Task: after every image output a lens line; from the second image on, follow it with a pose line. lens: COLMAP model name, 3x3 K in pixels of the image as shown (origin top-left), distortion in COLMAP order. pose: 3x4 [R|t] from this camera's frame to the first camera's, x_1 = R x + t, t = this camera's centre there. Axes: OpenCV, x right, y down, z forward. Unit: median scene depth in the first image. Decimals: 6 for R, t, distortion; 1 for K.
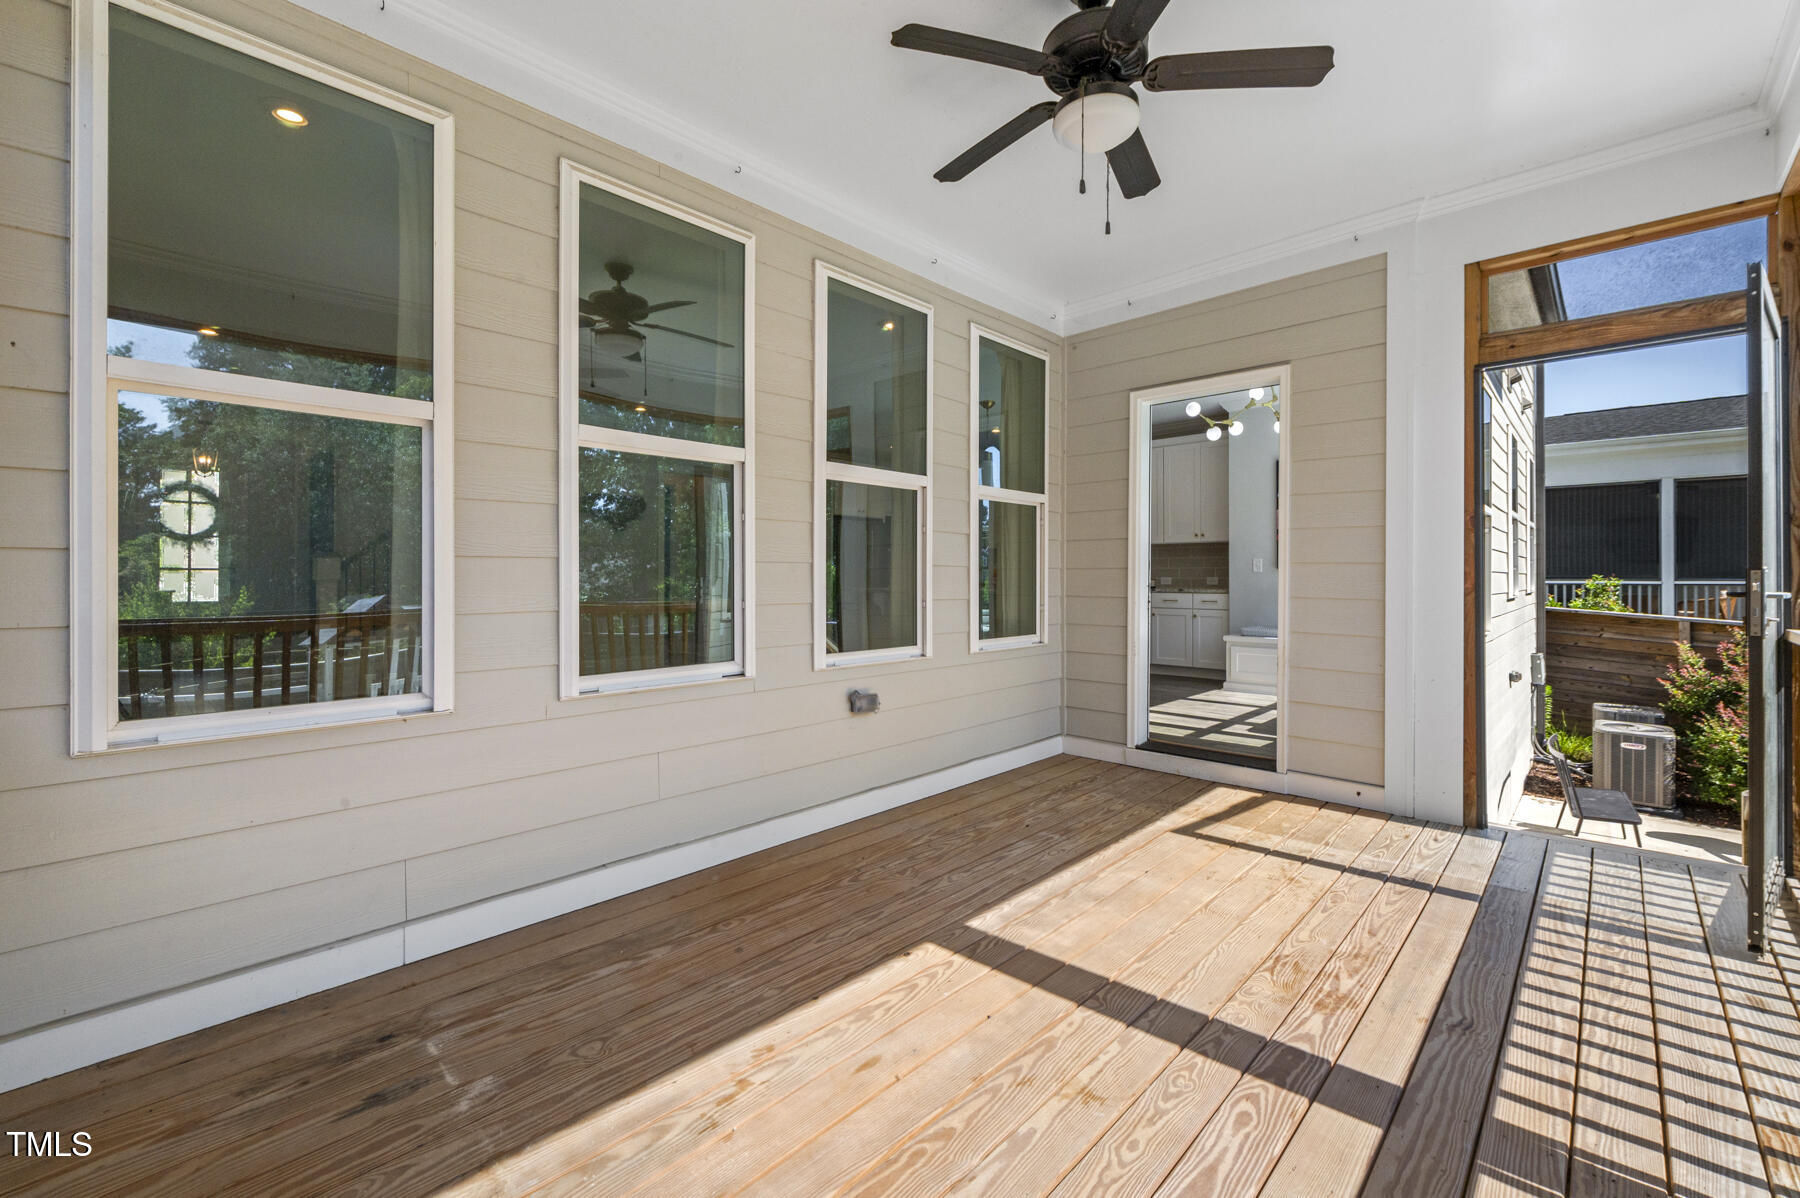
lens RADIAL K [[764.4, 0, 903.8], [0, 764.4, 573.9], [0, 0, 1]] dist [-0.015231, -0.000209]
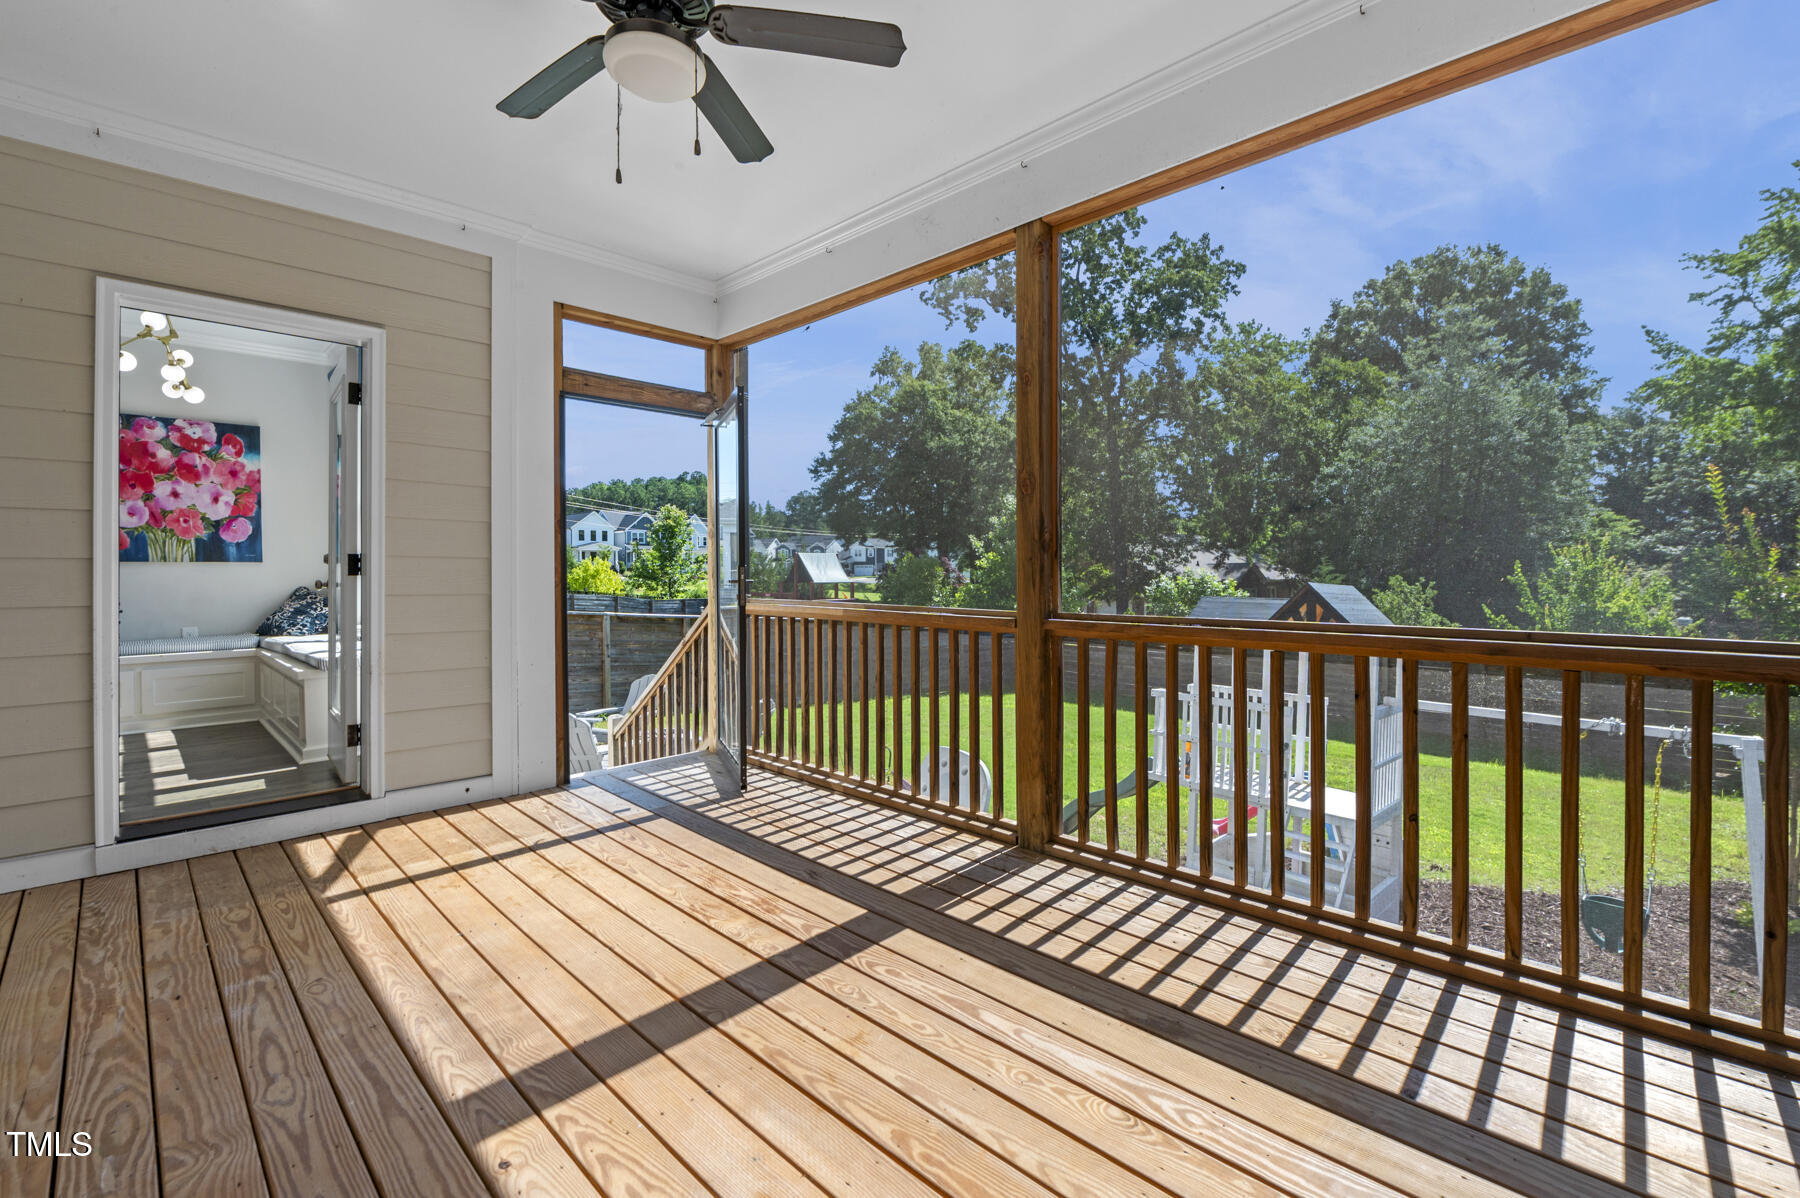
lens RADIAL K [[764.4, 0, 903.8], [0, 764.4, 573.9], [0, 0, 1]] dist [-0.015231, -0.000209]
pose [[0.011888, -0.002791, 0.999925, -0.462249], [0.000835, 0.999996, 0.002781, 0.006426], [-0.999929, 0.000802, 0.011890, 0.501349]]
